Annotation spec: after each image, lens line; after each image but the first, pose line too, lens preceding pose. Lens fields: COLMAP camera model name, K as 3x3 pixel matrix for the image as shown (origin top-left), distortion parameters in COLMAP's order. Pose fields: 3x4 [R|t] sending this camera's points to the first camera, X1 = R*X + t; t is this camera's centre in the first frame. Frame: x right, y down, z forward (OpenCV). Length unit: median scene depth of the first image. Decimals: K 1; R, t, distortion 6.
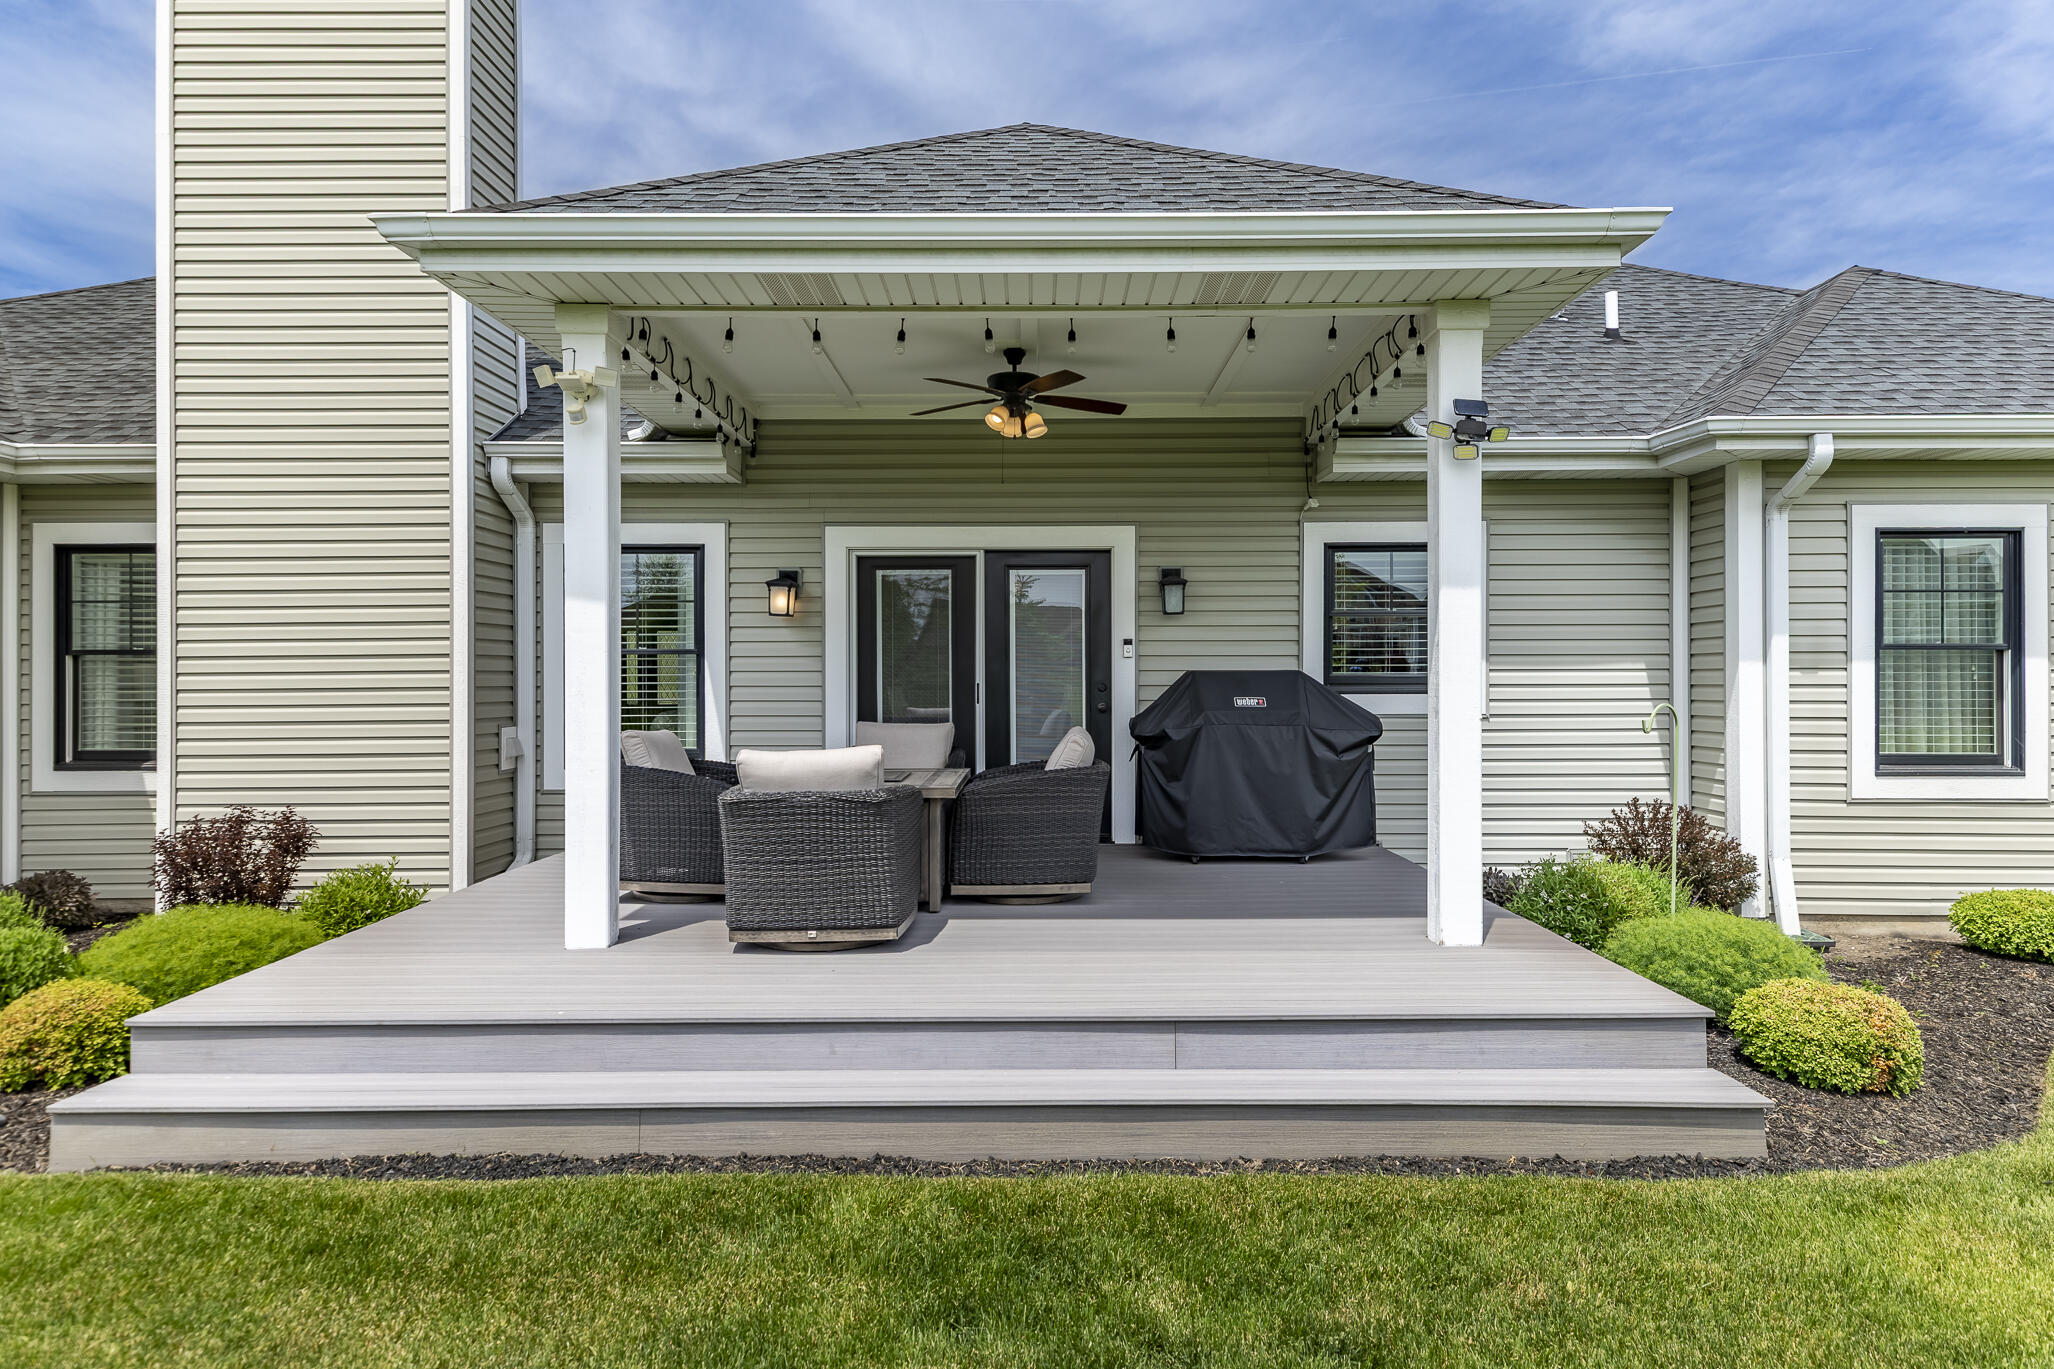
lens RADIAL K [[1121.0, 0, 1033.4], [0, 1121.0, 677.6], [0, 0, 1]] dist [0.026631, -0.005670]
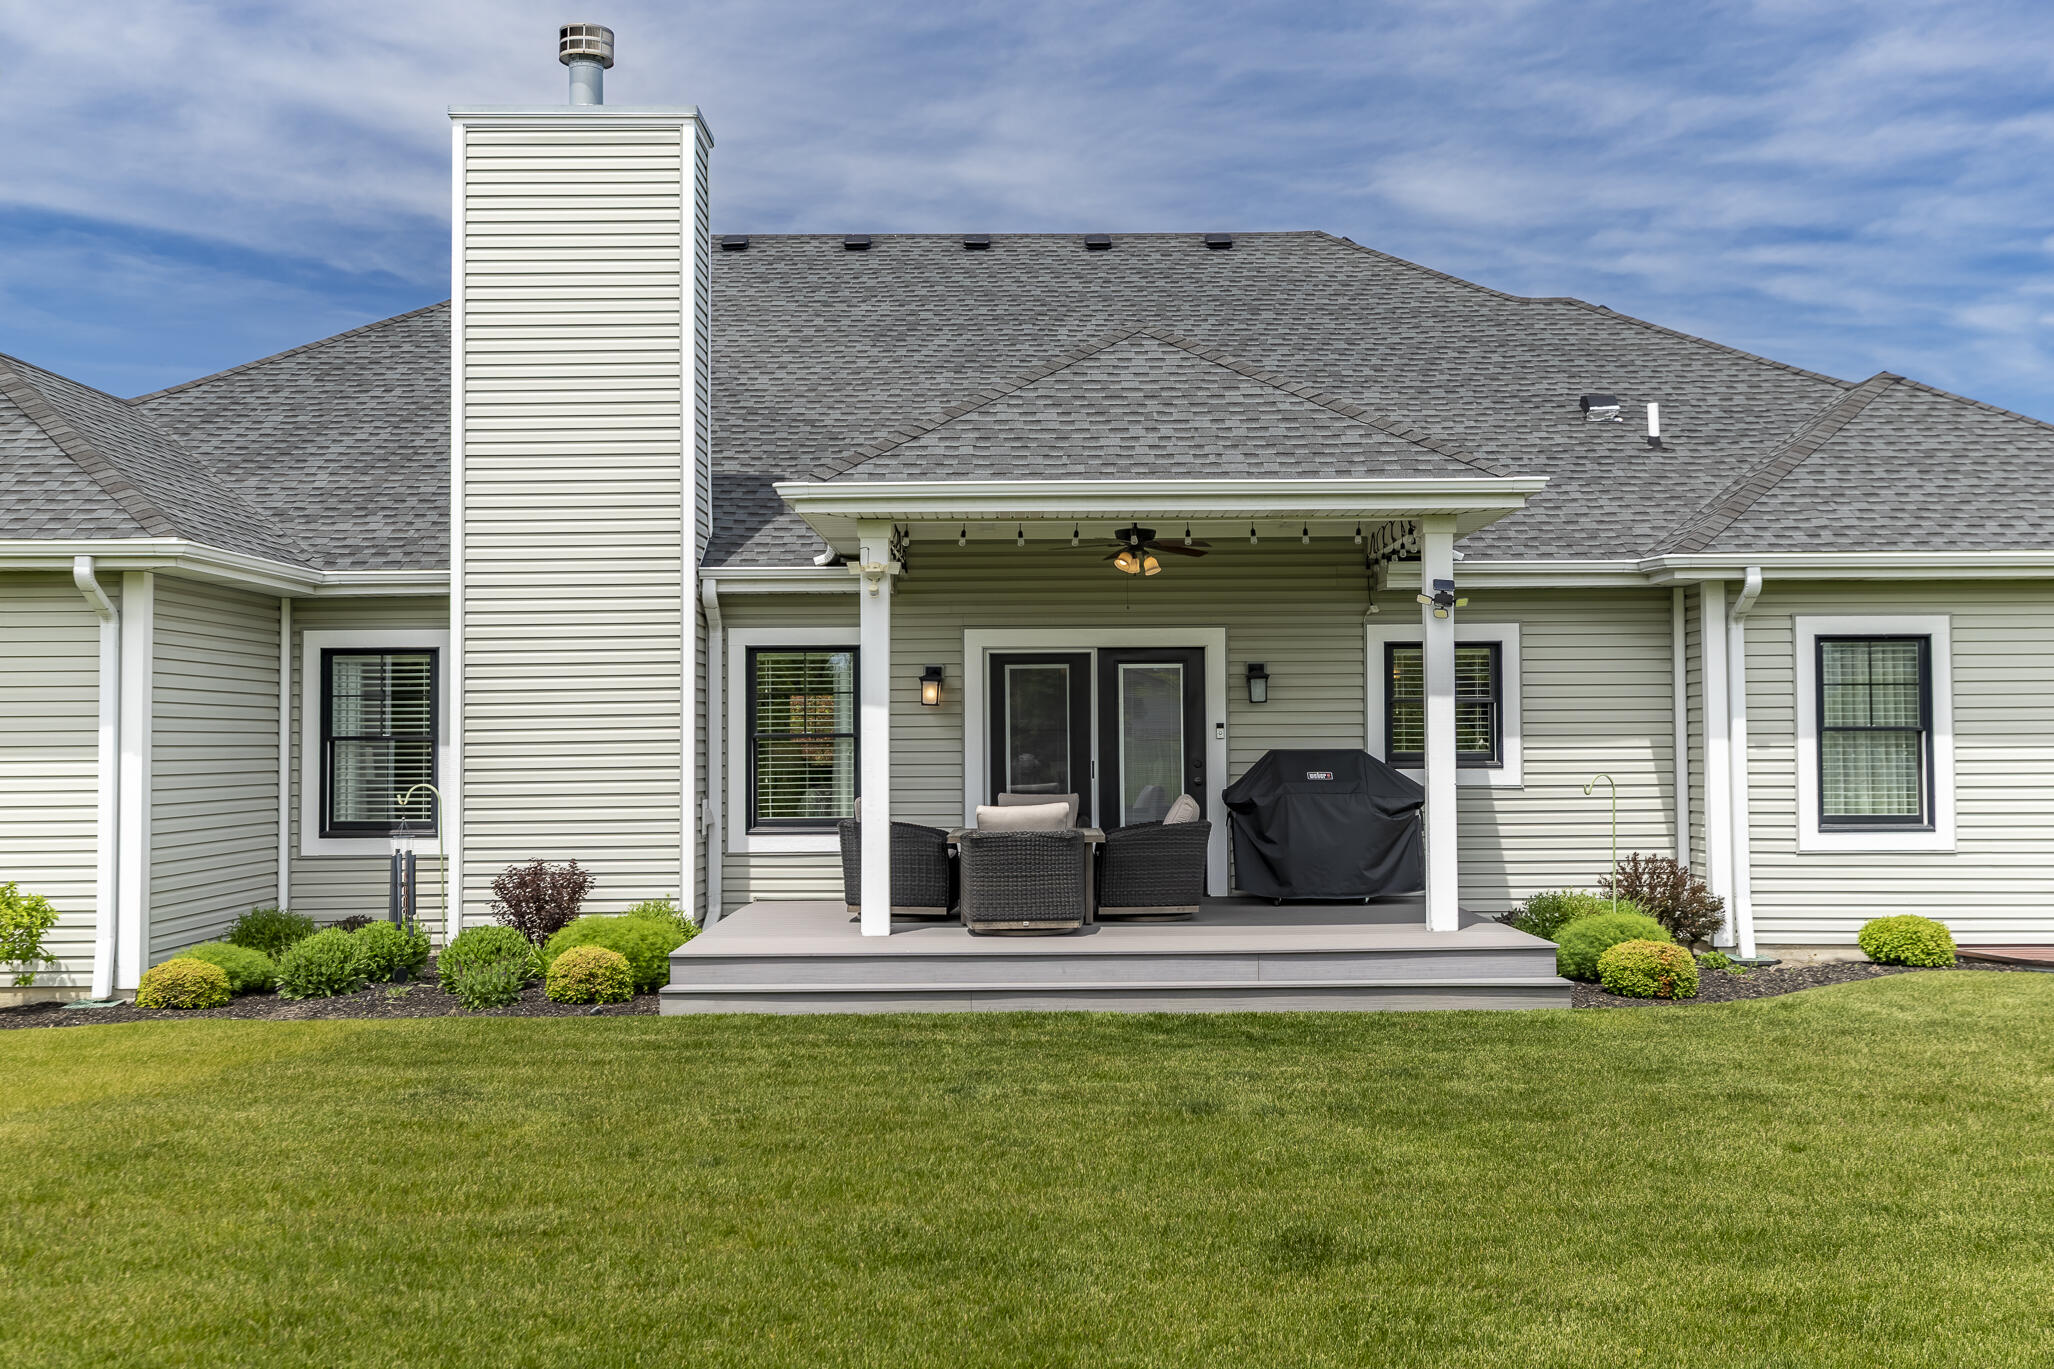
lens RADIAL K [[2001.7, 0, 1038.2], [0, 2001.7, 668.0], [0, 0, 1]] dist [0.024421, 0.000000]
pose [[0.999949, -0.003939, 0.009265, -0.135712], [0.004297, 0.999234, -0.038902, -0.011961], [-0.009104, 0.038940, 0.999200, -1.189112]]
